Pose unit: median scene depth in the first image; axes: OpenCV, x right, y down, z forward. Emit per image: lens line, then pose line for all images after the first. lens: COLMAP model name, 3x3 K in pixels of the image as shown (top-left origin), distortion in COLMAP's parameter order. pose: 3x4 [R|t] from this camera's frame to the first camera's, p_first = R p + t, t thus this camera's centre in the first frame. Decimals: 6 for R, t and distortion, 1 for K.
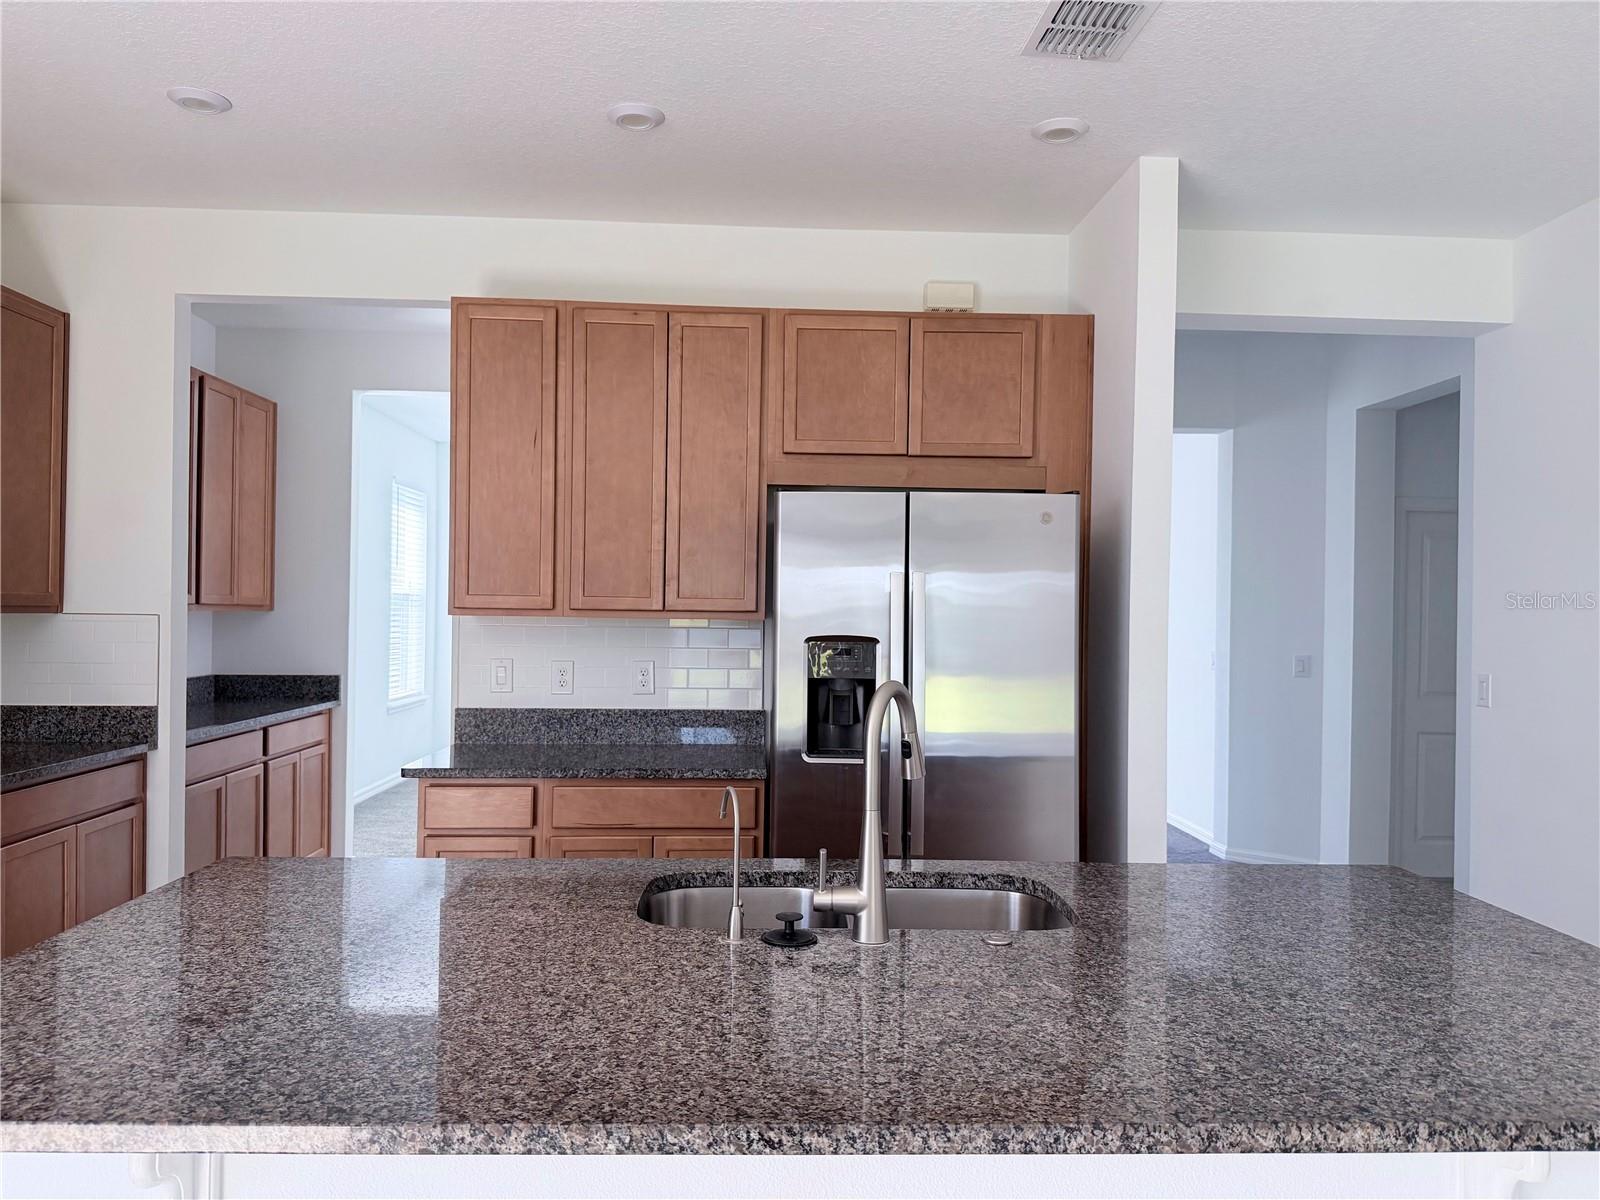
lens RADIAL K [[1136.0, 0, 799.9], [0, 1136.0, 606.8], [0, 0, 1]] dist [0.076633, -0.023983]
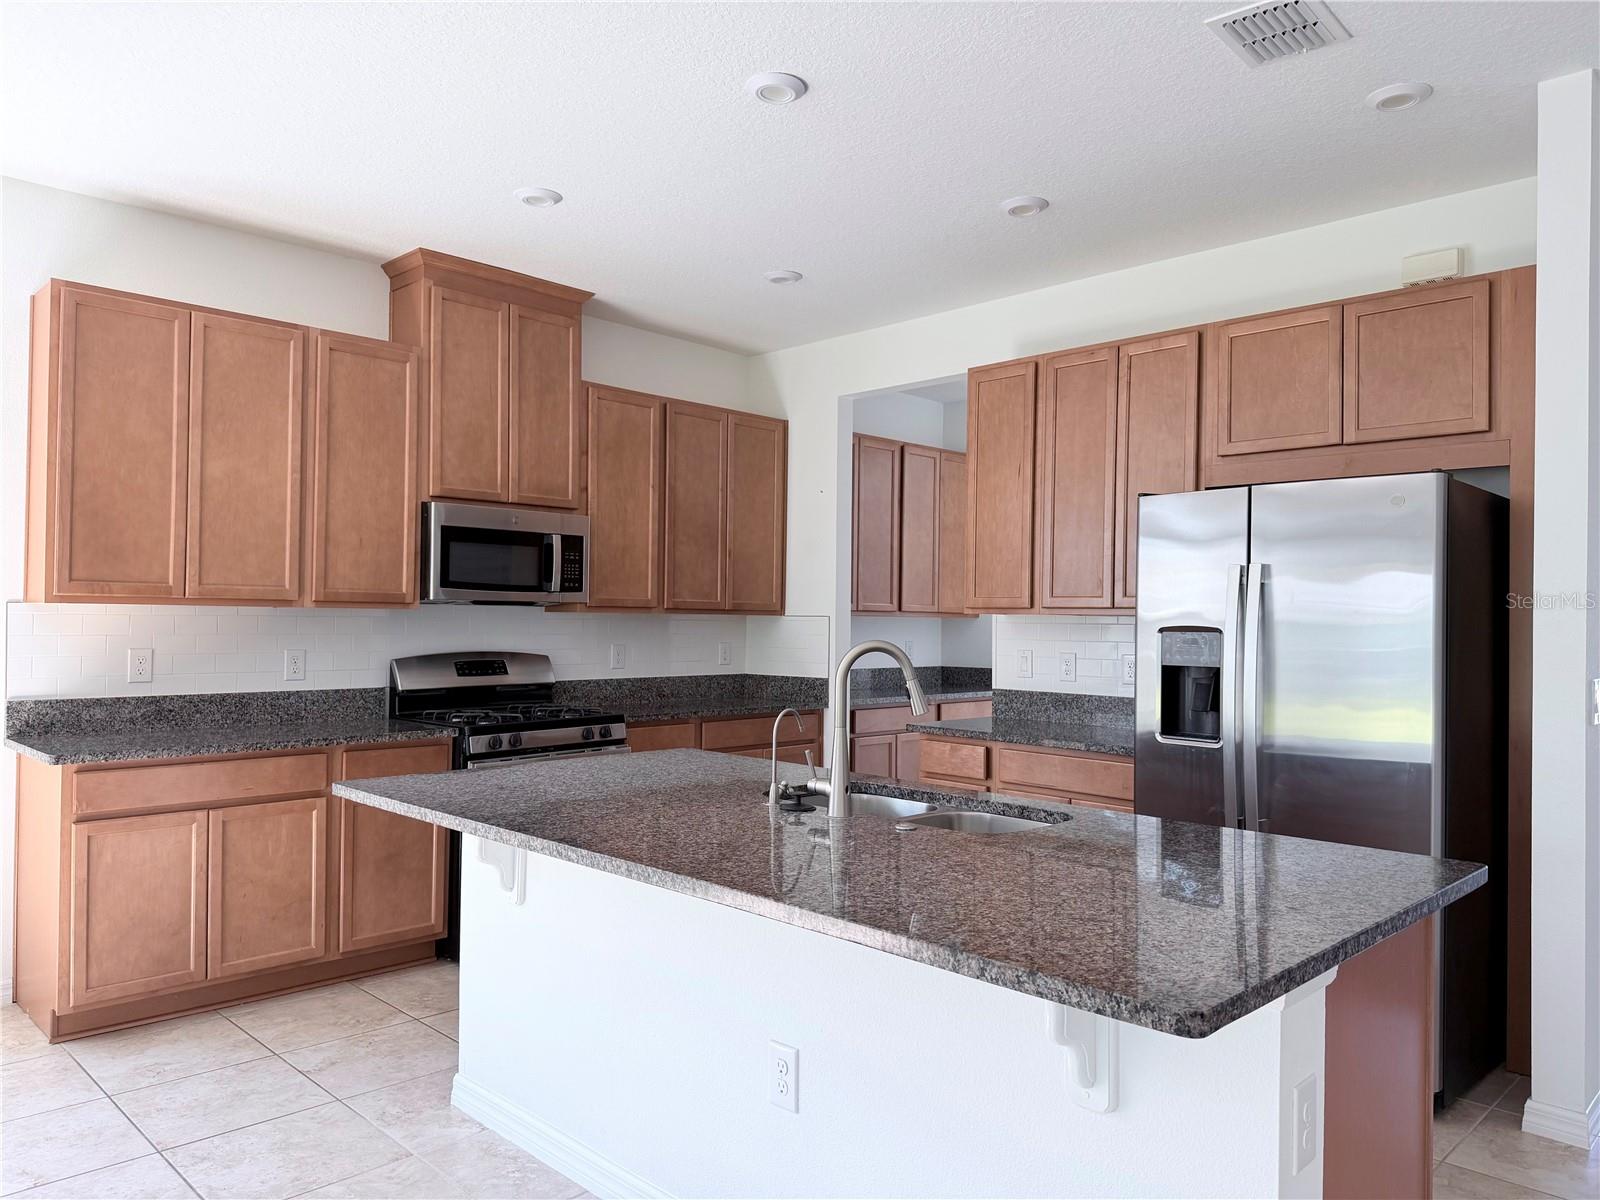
lens RADIAL K [[1136.0, 0, 796.6], [0, 1136.0, 604.2], [0, 0, 1]] dist [0.076633, -0.023983]
pose [[0.684087, -0.014543, -0.729255, 0.496944], [-0.001557, 0.999770, -0.021398, 0.024542], [0.729399, 0.015773, 0.683907, -0.012772]]
